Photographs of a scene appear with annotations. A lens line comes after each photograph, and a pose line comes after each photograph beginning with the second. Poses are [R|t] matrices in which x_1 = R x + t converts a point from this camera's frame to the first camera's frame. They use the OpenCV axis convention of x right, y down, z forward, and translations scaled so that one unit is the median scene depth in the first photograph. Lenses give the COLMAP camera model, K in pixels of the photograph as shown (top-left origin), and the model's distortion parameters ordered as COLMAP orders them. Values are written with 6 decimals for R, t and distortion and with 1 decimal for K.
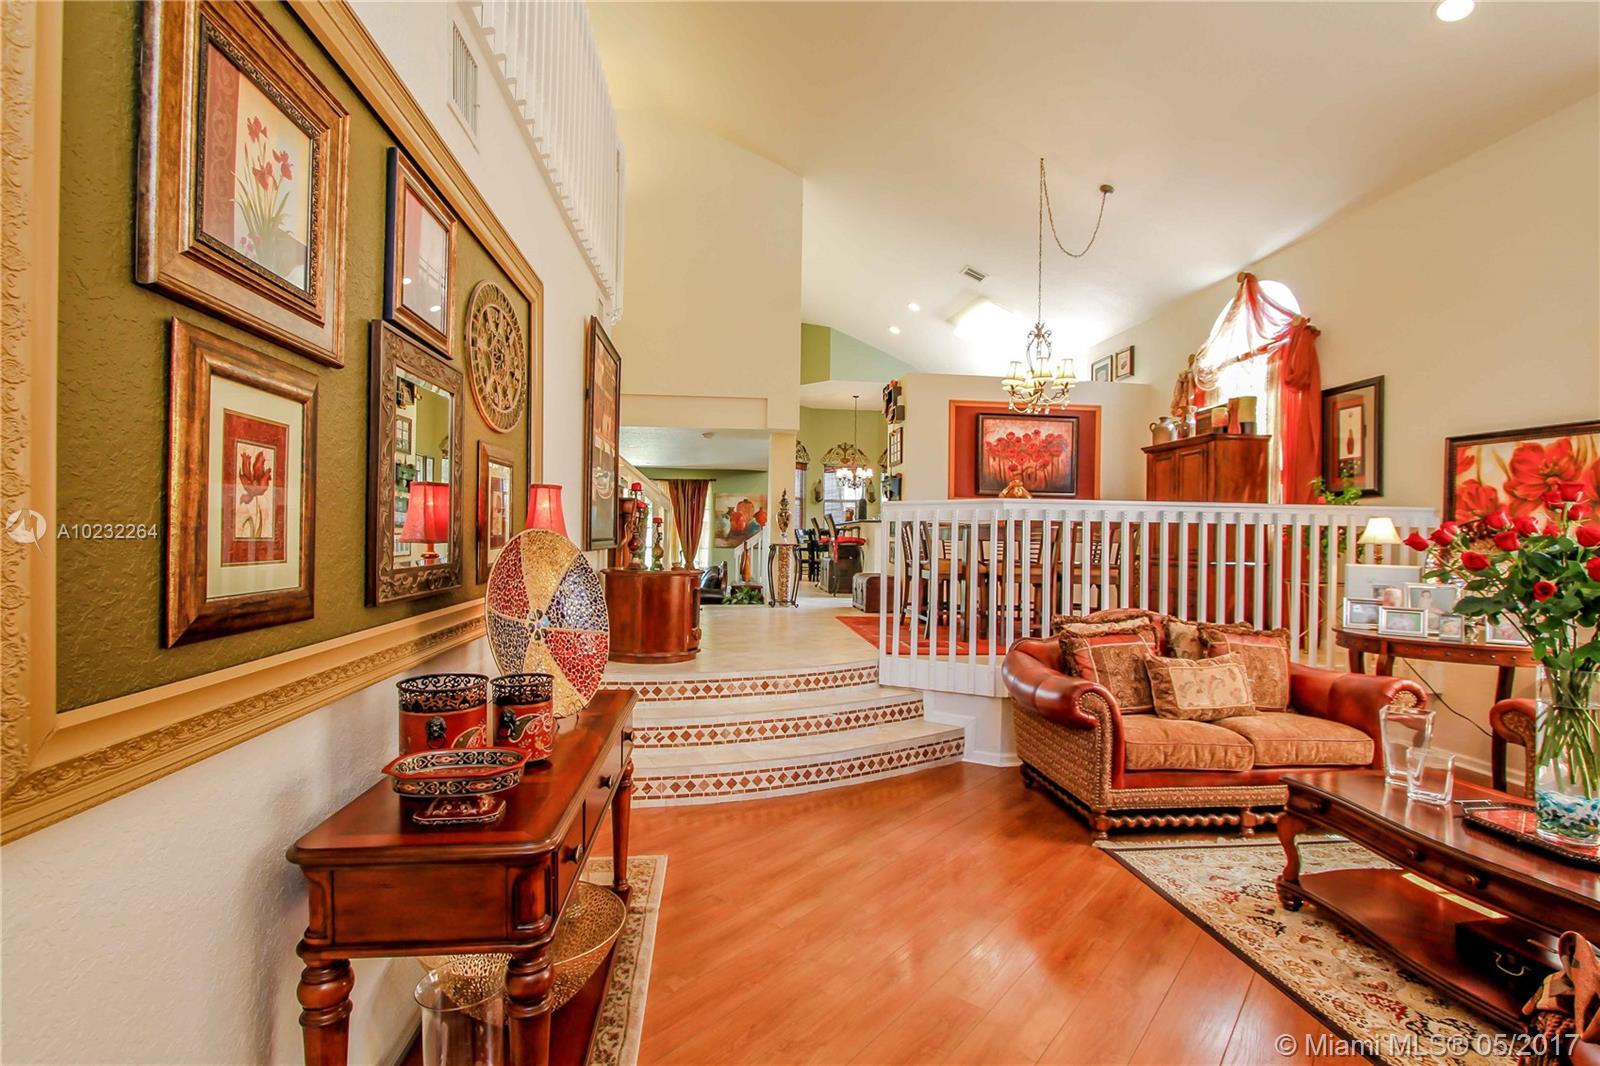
lens RADIAL K [[751.0, 0, 793.0], [0, 751.0, 539.0], [0, 0, 1]] dist [-0.012152, 0.000639]
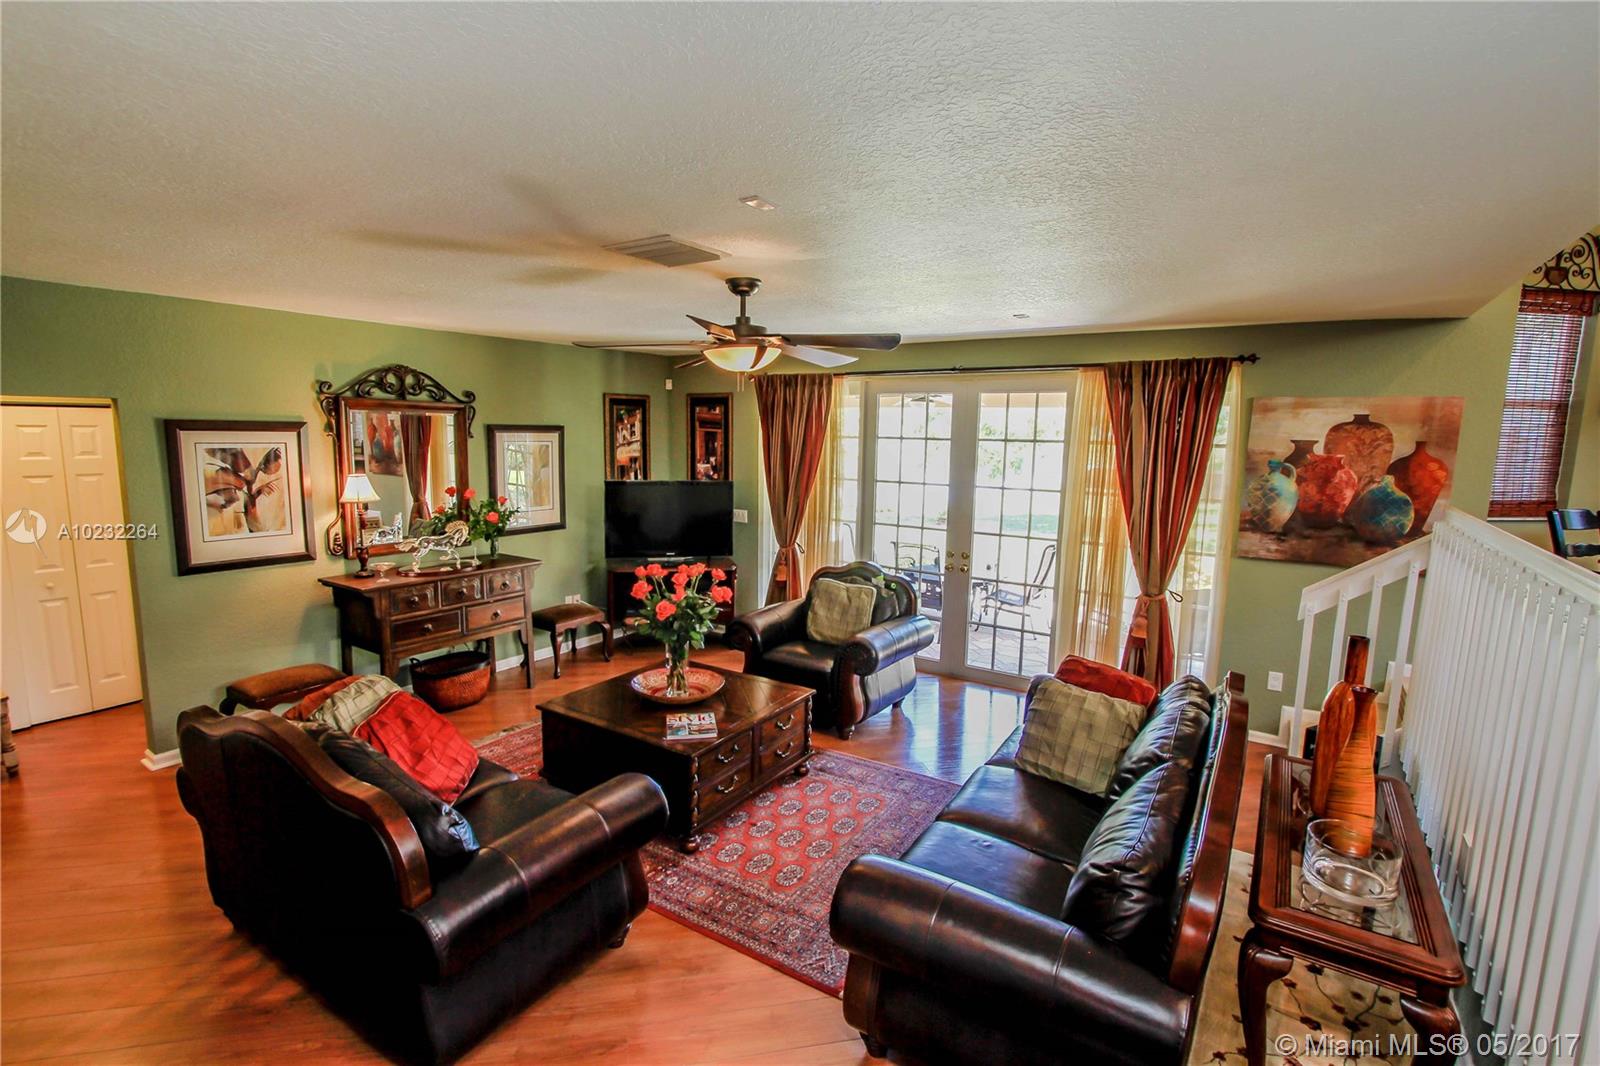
lens RADIAL K [[751.0, 0, 793.0], [0, 751.0, 539.0], [0, 0, 1]] dist [-0.012152, 0.000639]
pose [[0.776550, 0.087689, -0.623924, -0.148014], [-0.005082, 0.991107, 0.132970, -0.126959], [0.630036, -0.100087, 0.770089, 1.839078]]
